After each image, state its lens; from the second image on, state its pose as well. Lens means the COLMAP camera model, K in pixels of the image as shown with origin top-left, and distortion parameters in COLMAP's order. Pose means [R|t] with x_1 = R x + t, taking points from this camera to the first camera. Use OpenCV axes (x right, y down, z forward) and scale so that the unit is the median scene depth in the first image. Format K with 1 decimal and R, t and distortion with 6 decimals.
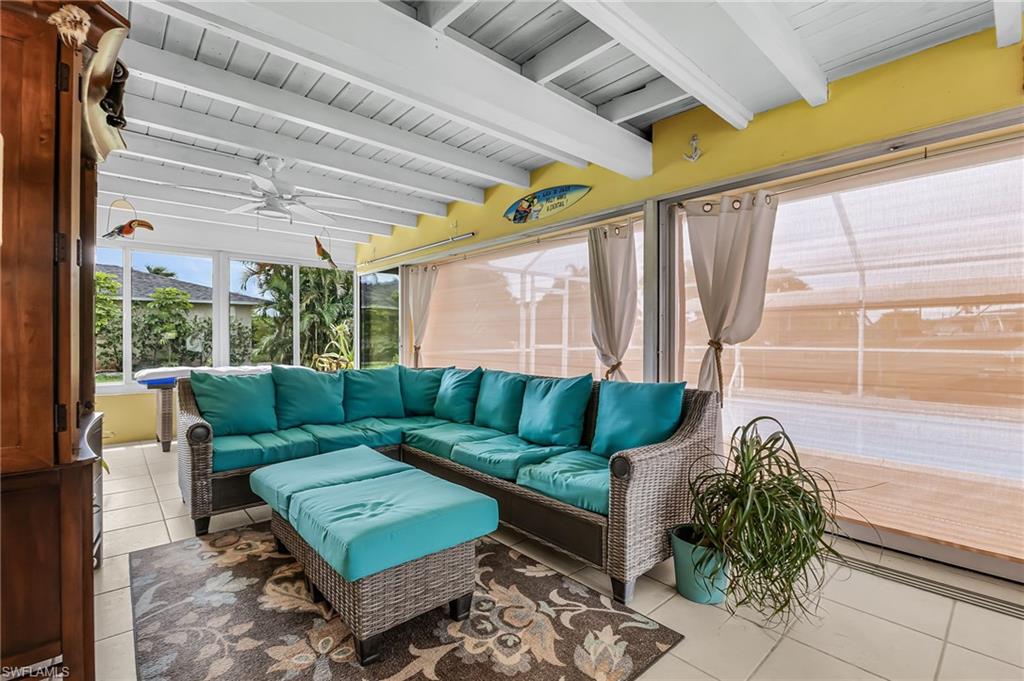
lens RADIAL K [[453.9, 0, 506.6], [0, 453.9, 341.1], [0, 0, 1]] dist [-0.009558, -0.000938]
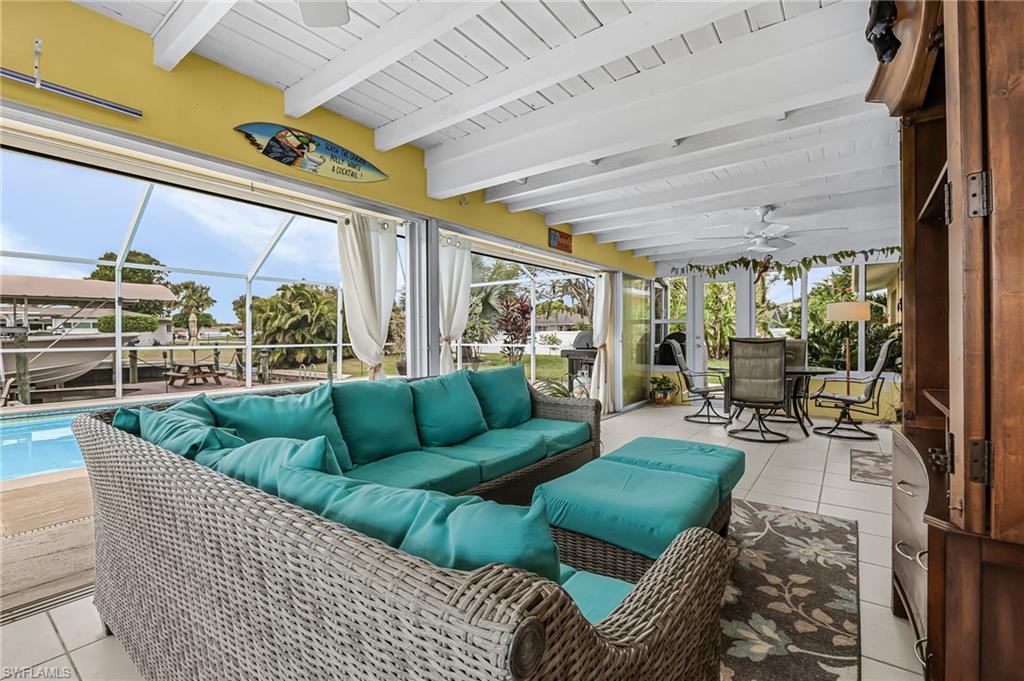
lens RADIAL K [[453.9, 0, 507.1], [0, 453.9, 338.4], [0, 0, 1]] dist [-0.009558, -0.000938]
pose [[-0.201413, -0.006338, 0.979486, -1.274927], [0.011634, 0.999893, 0.008862, -0.010529], [-0.979437, 0.013180, -0.201317, 1.519883]]
